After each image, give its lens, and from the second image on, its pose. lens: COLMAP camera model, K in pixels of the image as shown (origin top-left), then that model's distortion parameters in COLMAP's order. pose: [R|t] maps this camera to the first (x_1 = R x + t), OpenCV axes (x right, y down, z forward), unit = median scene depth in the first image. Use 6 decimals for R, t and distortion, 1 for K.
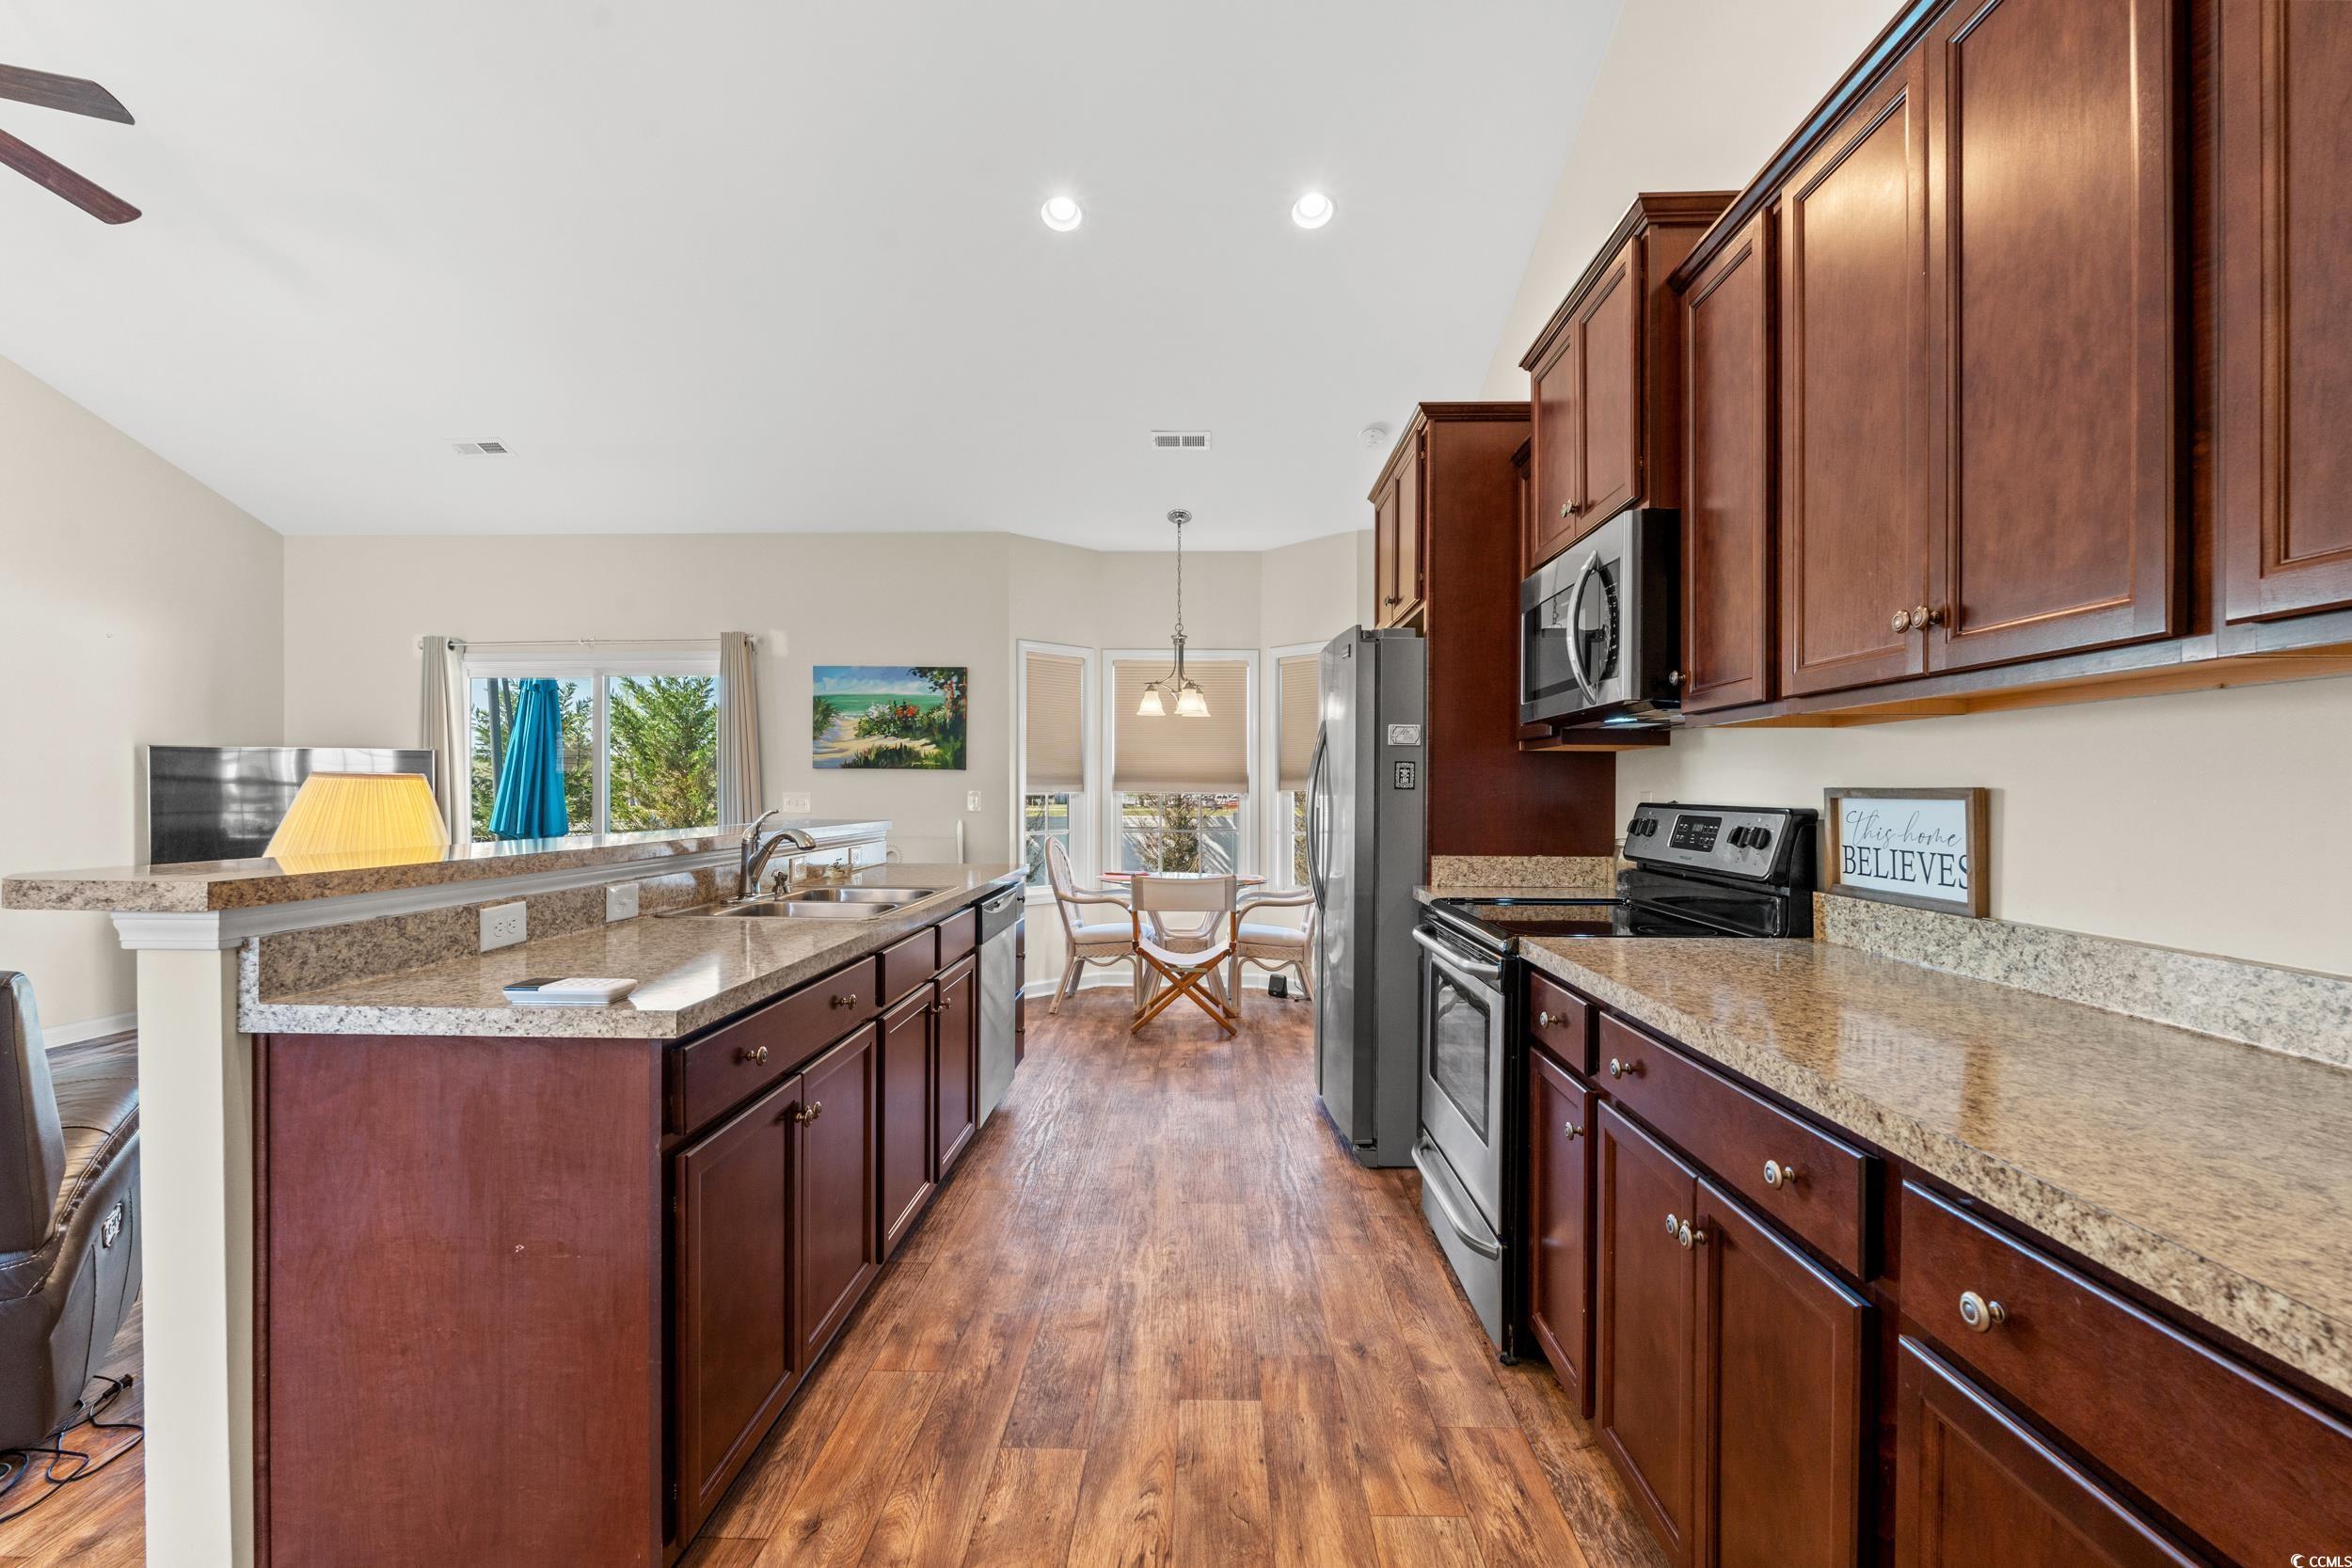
lens RADIAL K [[1028.8, 0, 1173.0], [0, 1028.8, 798.8], [0, 0, 1]] dist [-0.003461, 0.000333]
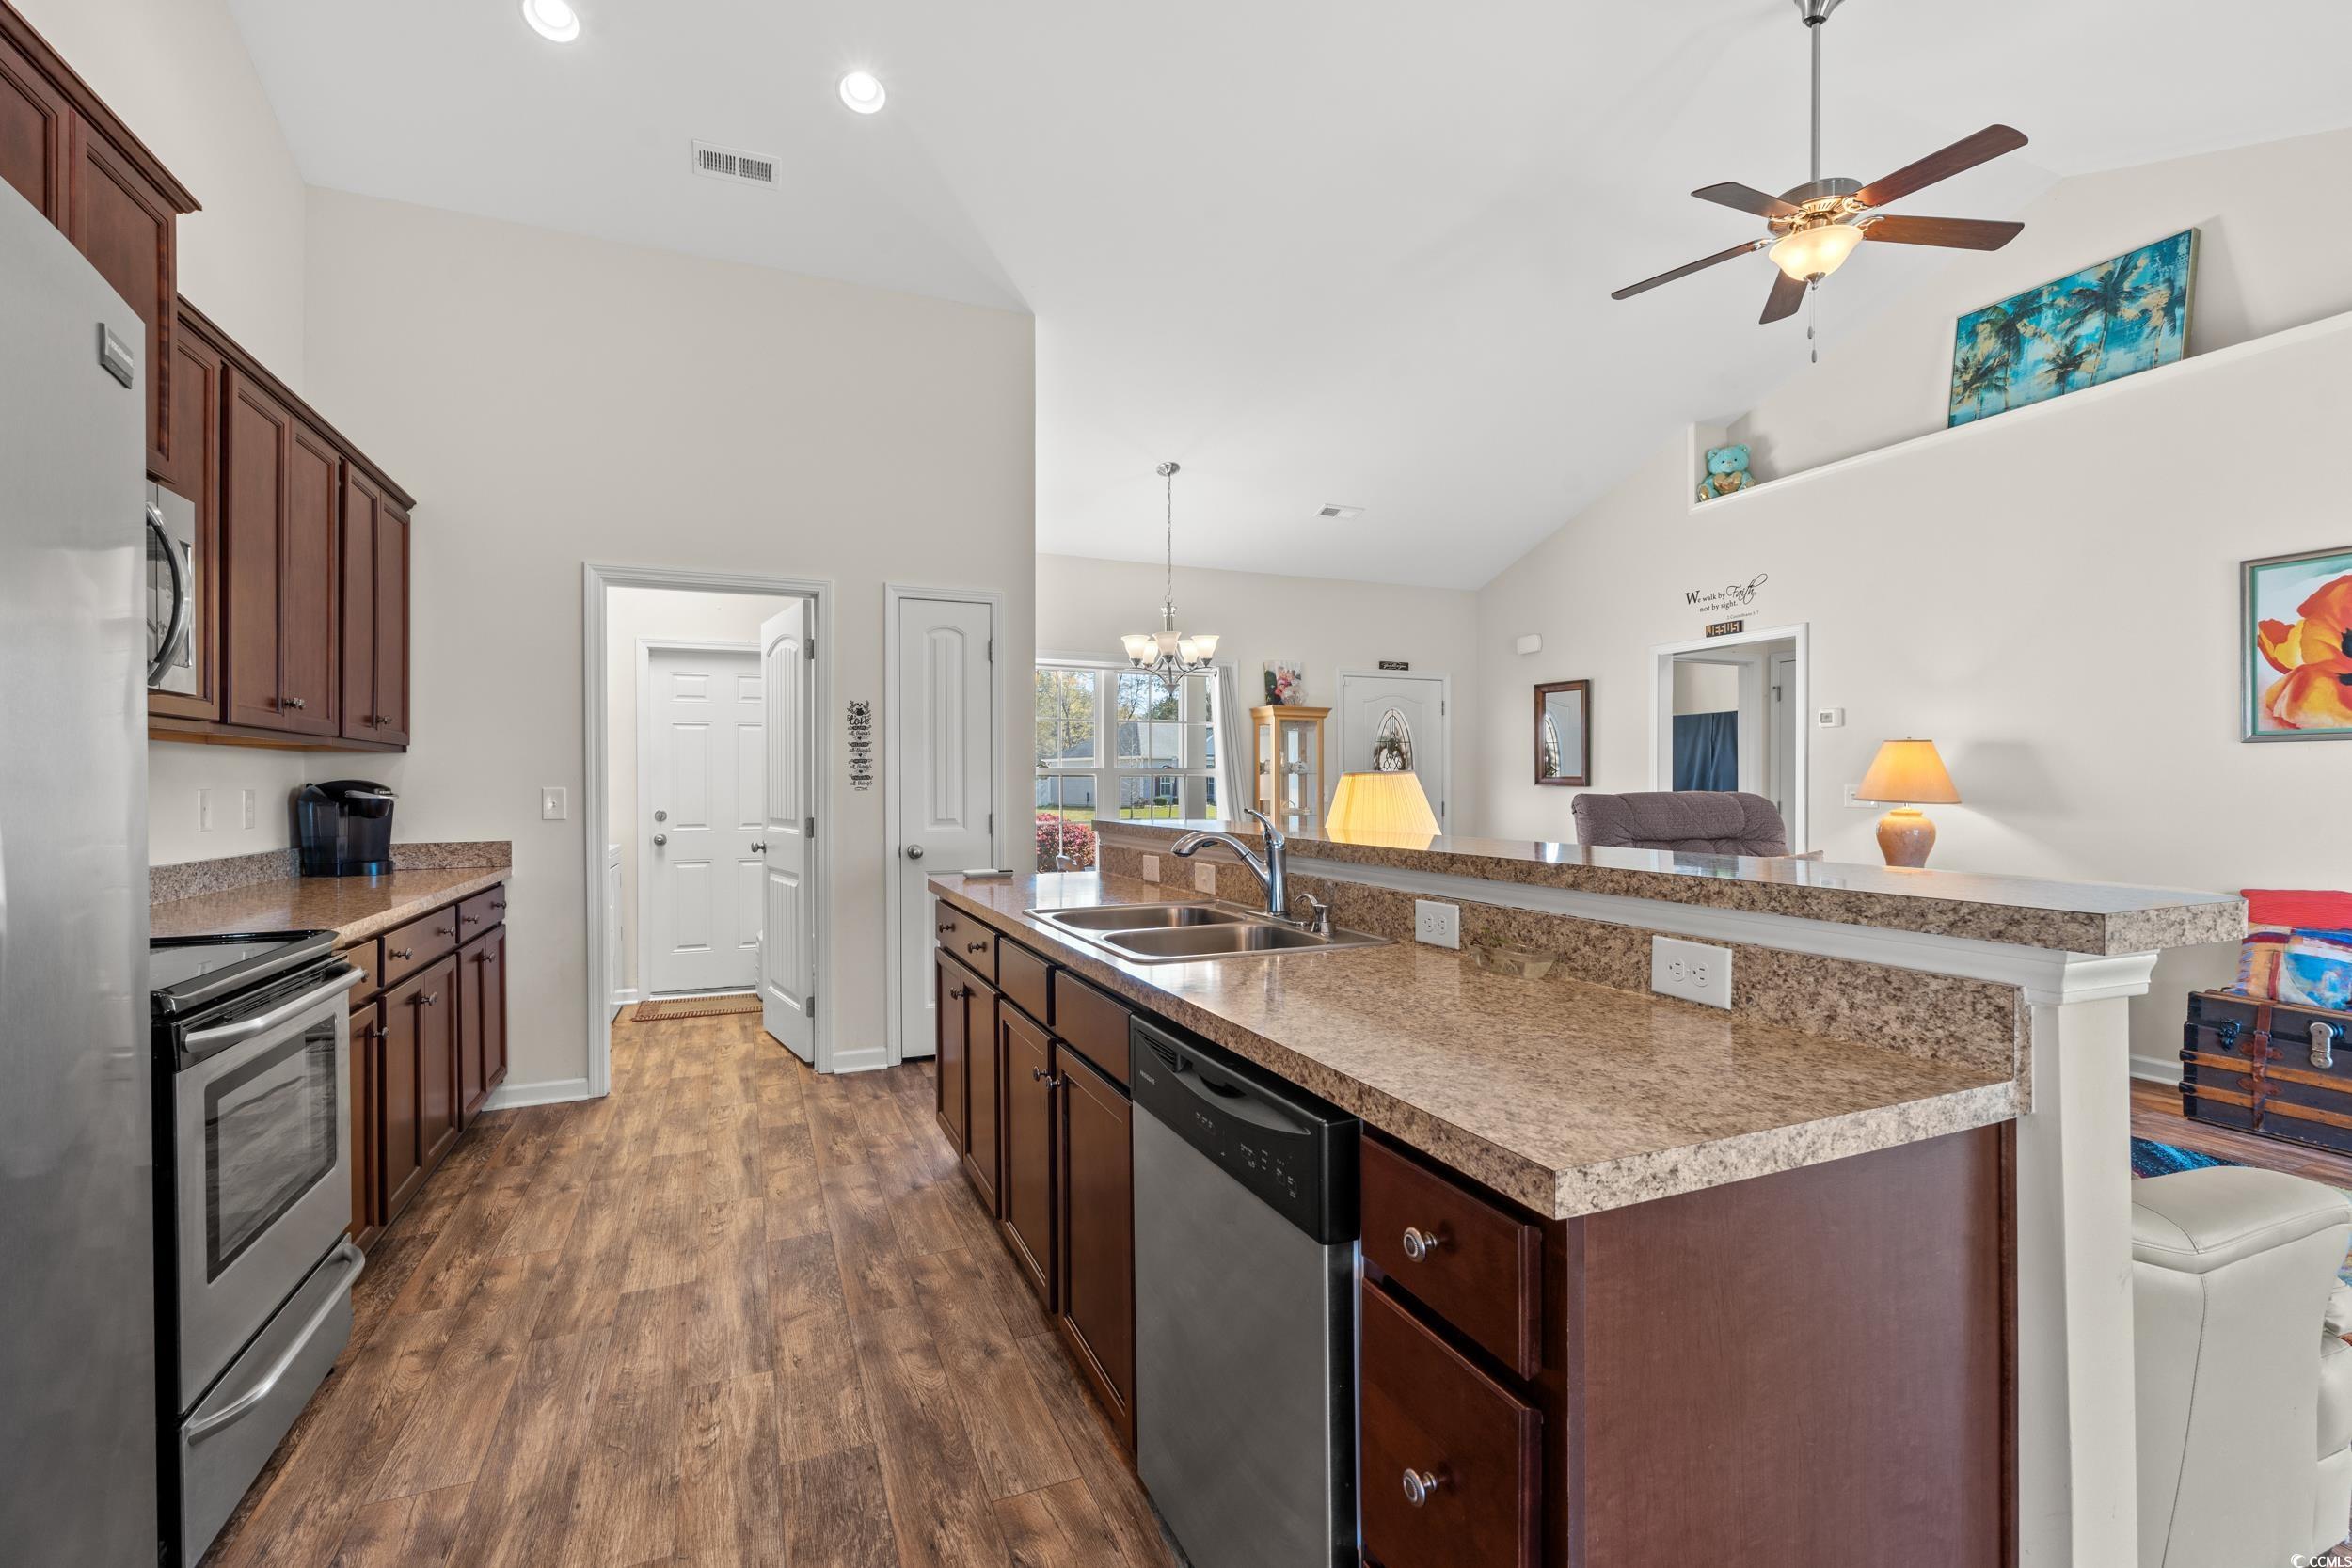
lens RADIAL K [[1028.8, 0, 1176.2], [0, 1028.8, 782.8], [0, 0, 1]] dist [-0.003461, 0.000333]
pose [[-0.905937, -0.001828, -0.423409, 0.007352], [-0.004012, 0.999983, 0.004268, -0.022236], [0.423394, 0.005565, -0.905929, 2.438476]]
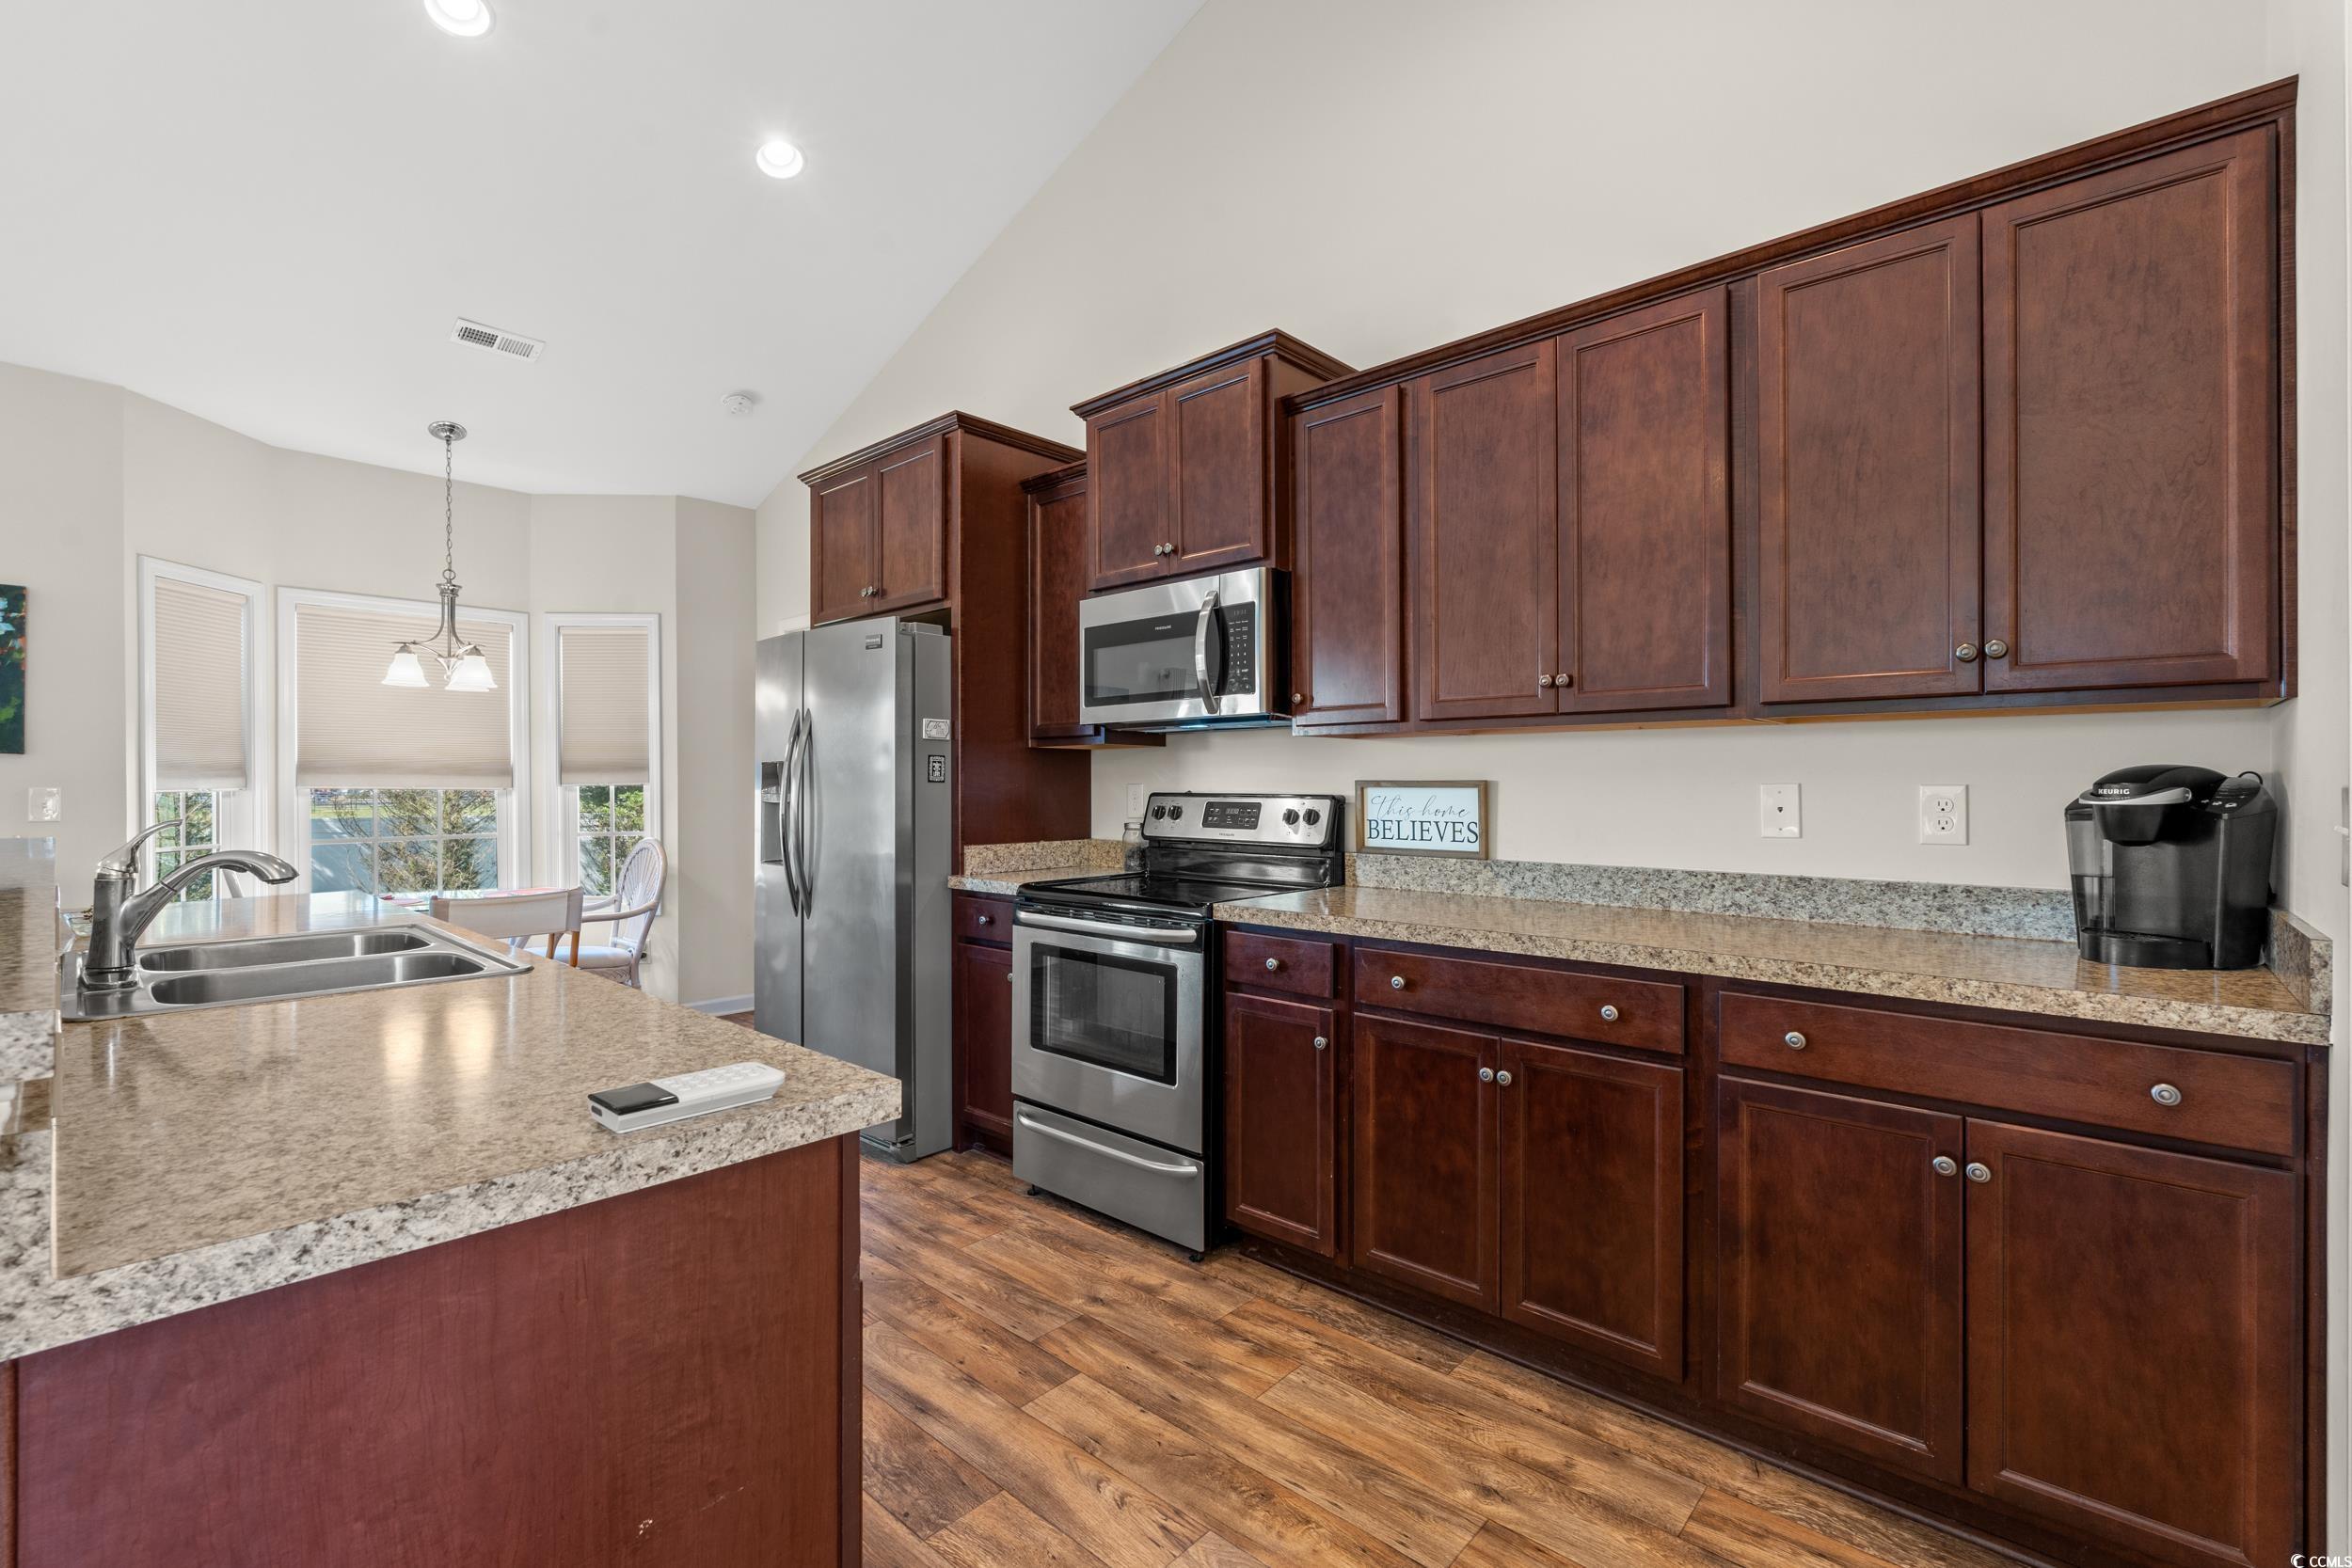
lens RADIAL K [[1028.8, 0, 1167.6], [0, 1028.8, 783.3], [0, 0, 1]] dist [-0.003461, 0.000333]
pose [[0.654495, -0.003446, 0.756059, -0.659939], [0.009444, 0.999949, -0.003618, -0.004363], [-0.756007, 0.009508, 0.654494, 0.257826]]
